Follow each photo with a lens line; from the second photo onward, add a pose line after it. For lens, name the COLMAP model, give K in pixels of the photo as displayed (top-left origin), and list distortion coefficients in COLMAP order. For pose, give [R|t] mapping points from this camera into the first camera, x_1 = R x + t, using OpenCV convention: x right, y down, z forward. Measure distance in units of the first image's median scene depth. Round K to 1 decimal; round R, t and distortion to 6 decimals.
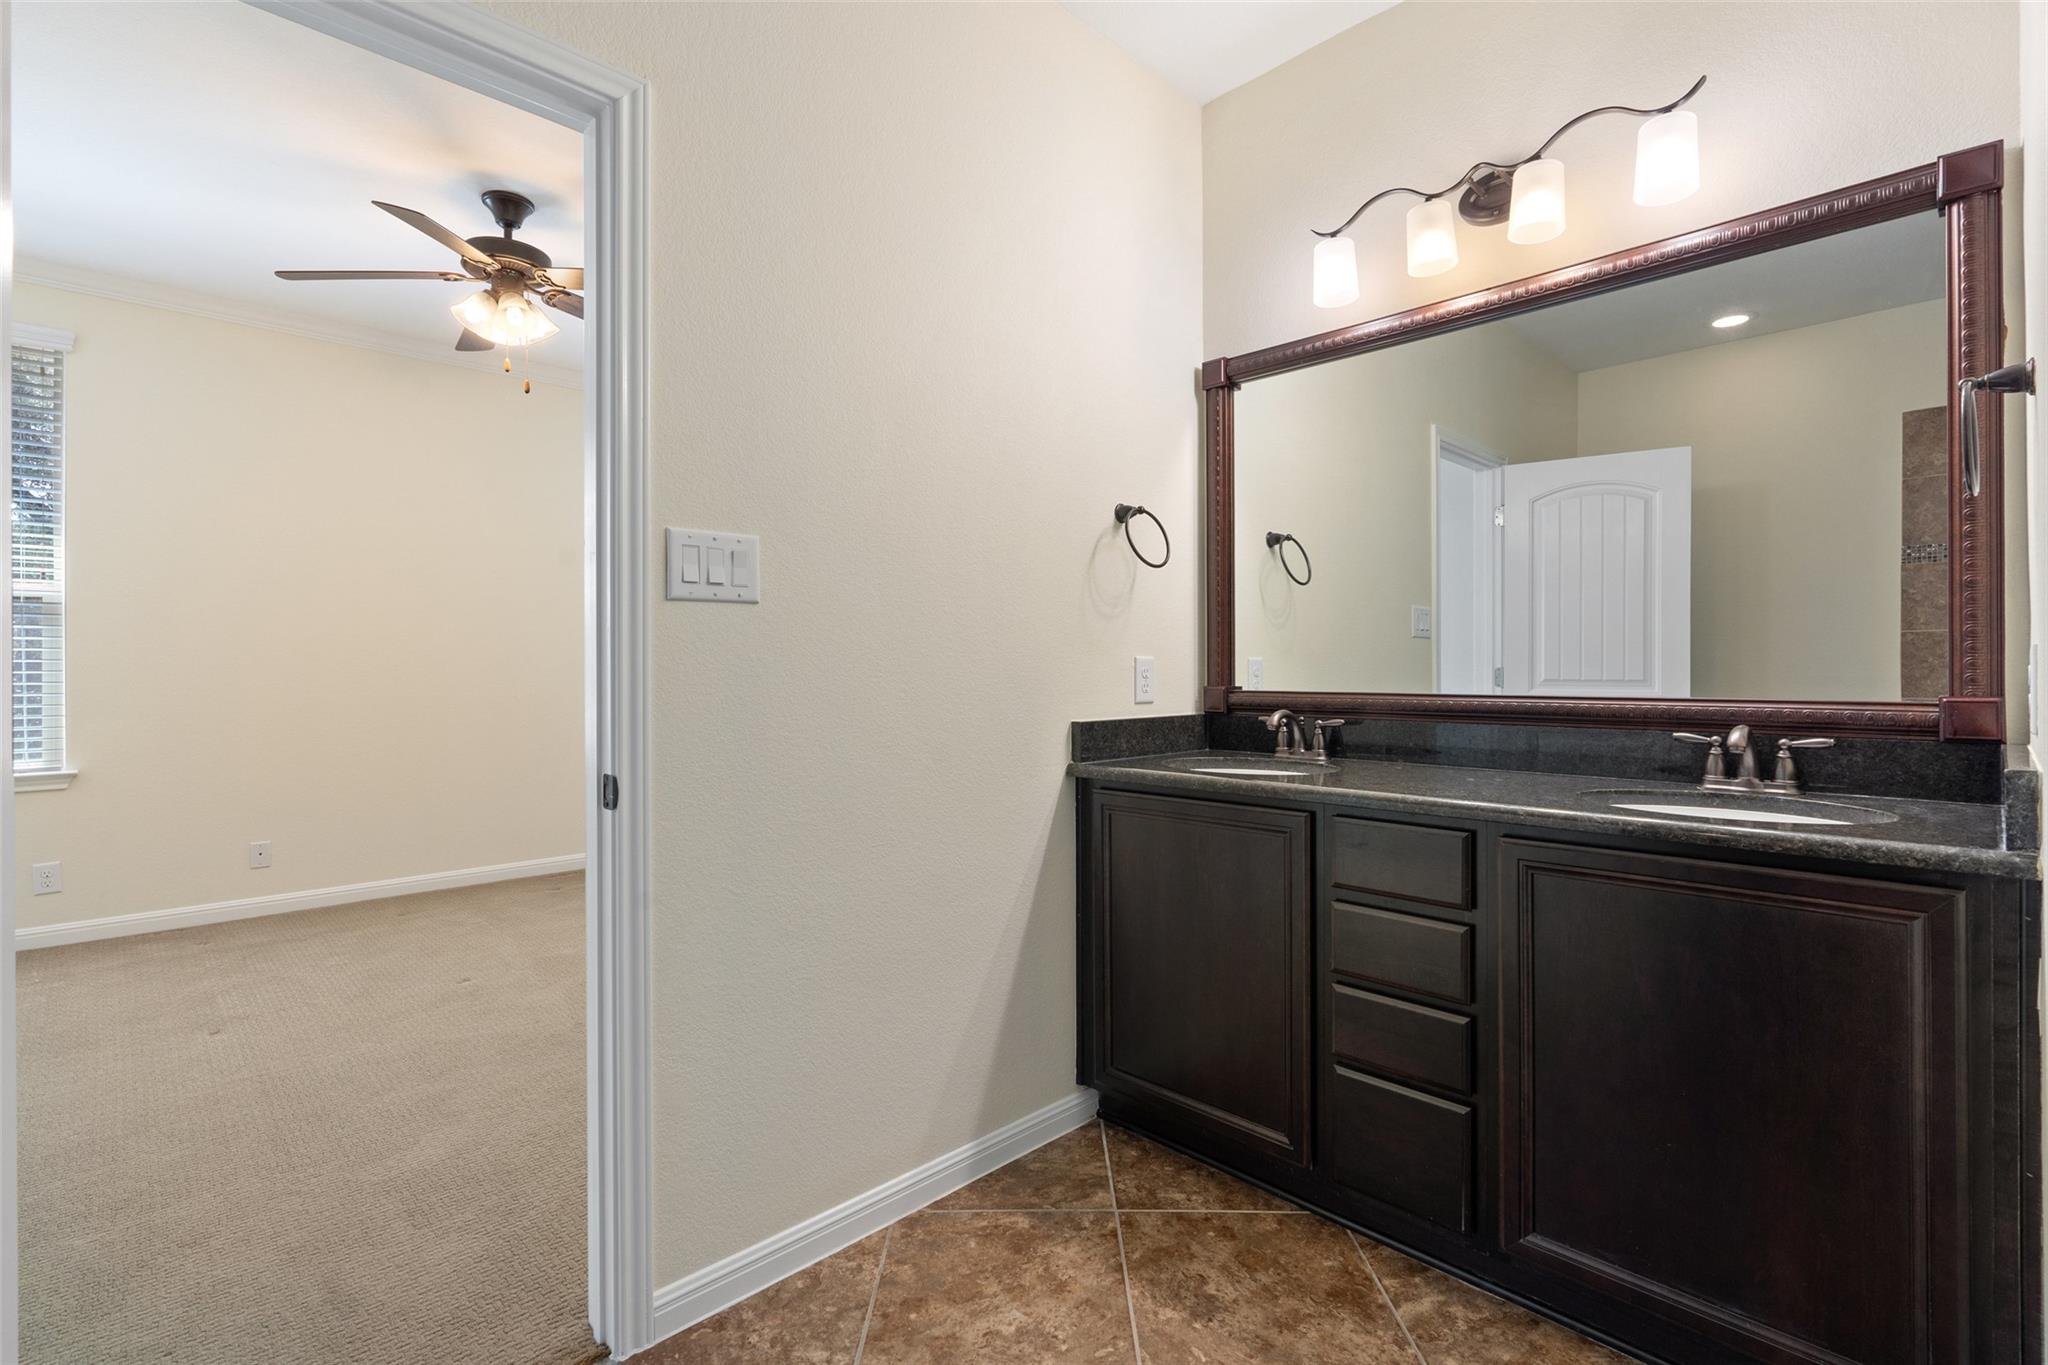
lens RADIAL K [[927.6, 0, 1024.0], [0, 927.6, 682.5], [0, 0, 1]] dist [-0.009040, 0.000826]
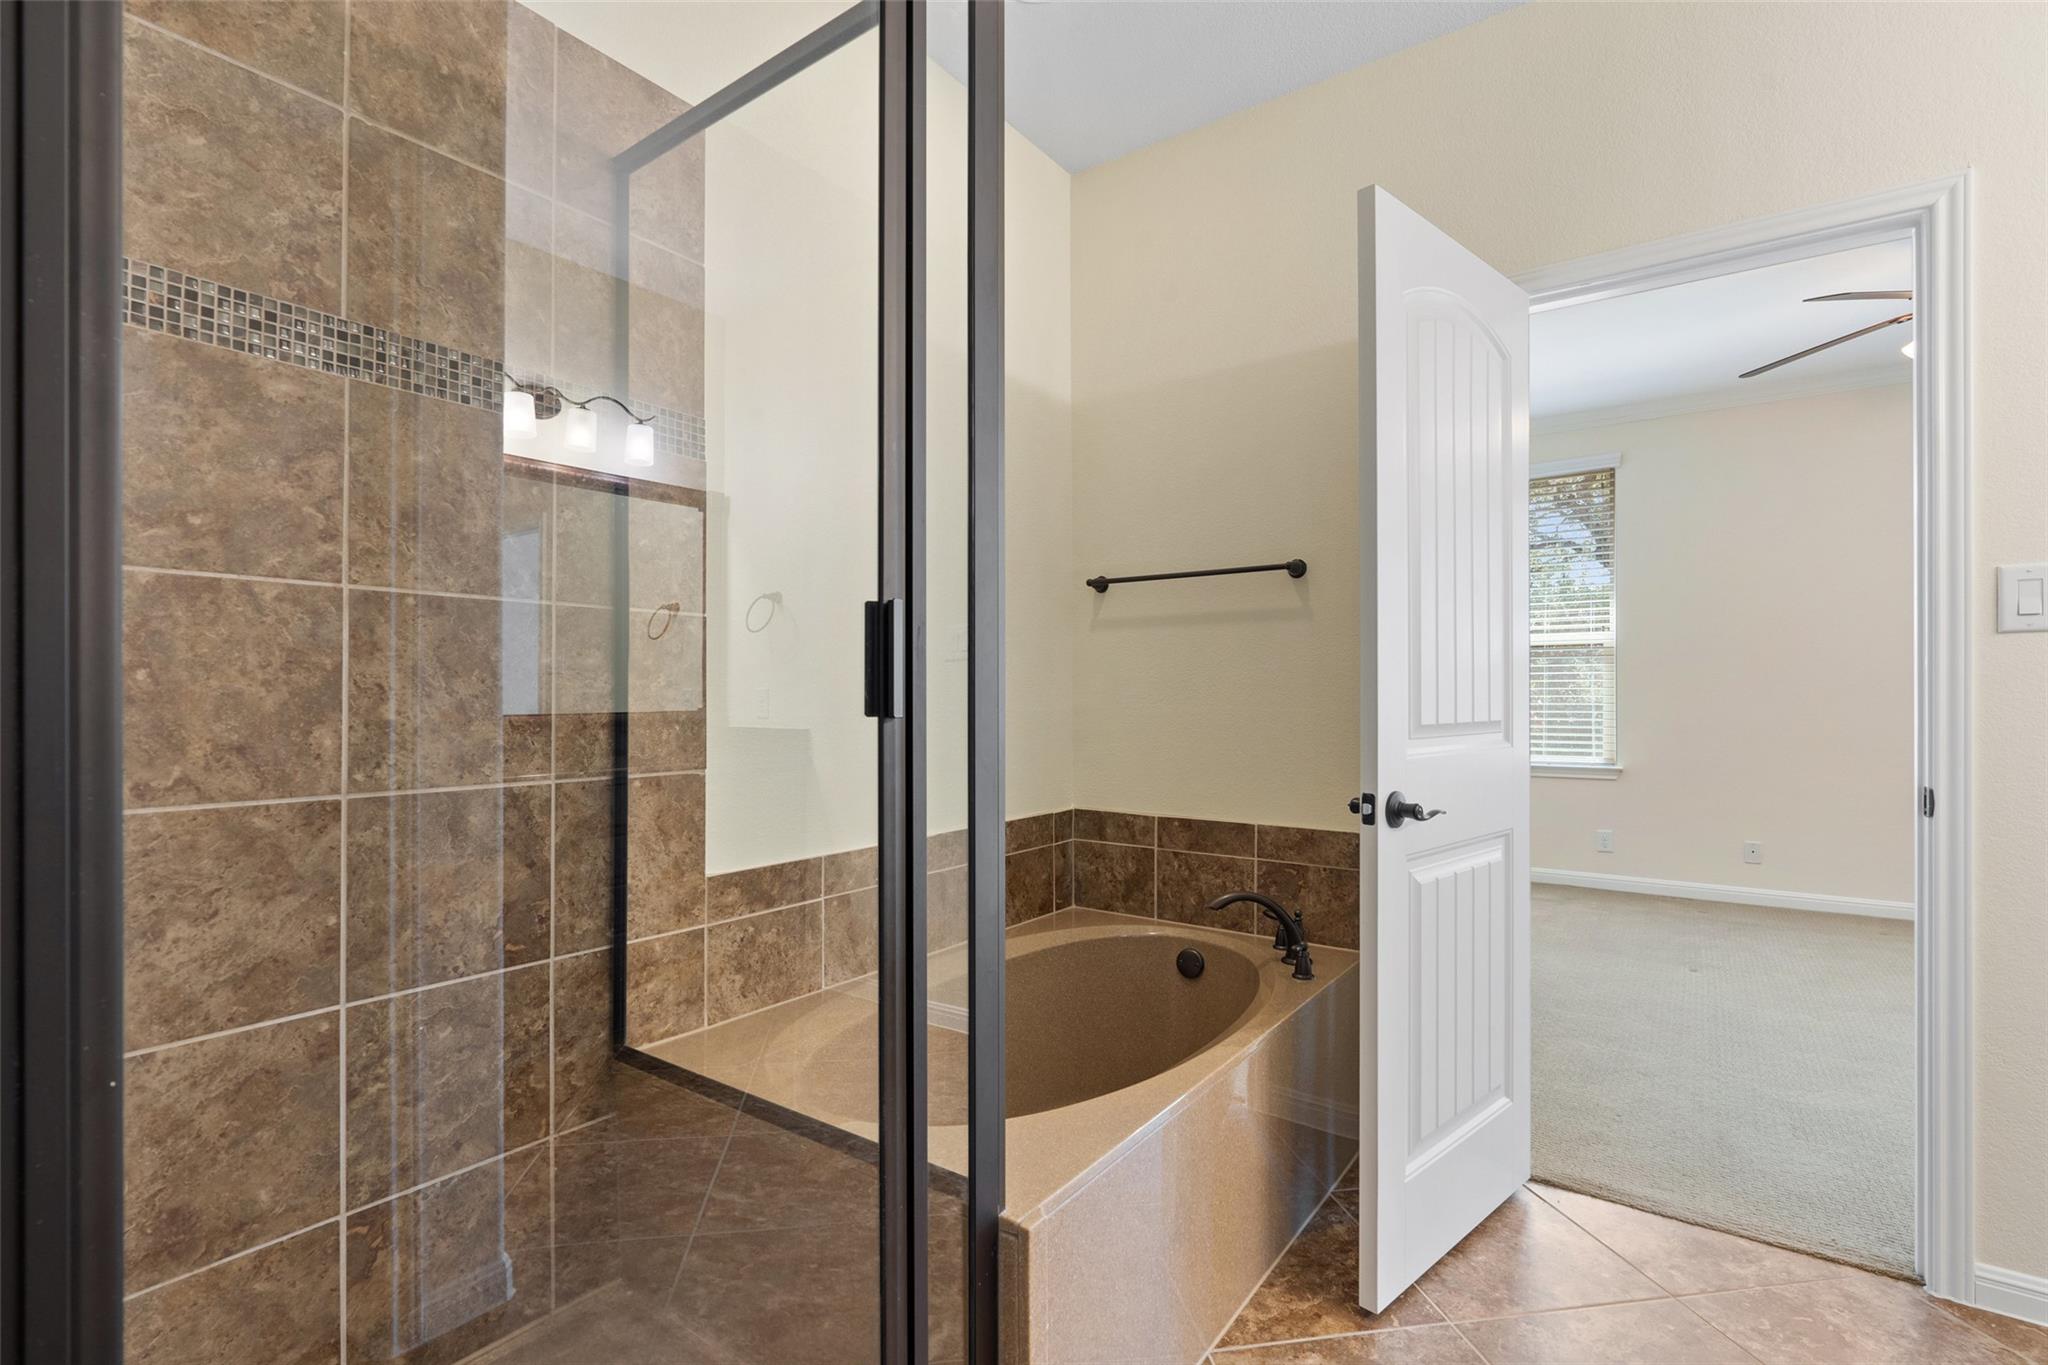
lens RADIAL K [[927.6, 0, 1024.0], [0, 927.6, 682.5], [0, 0, 1]] dist [-0.009040, 0.000826]
pose [[0.165618, -0.013730, -0.986094, 0.493770], [-0.009065, 0.999840, -0.015444, -0.004386], [0.986148, 0.011497, 0.165467, -0.307343]]
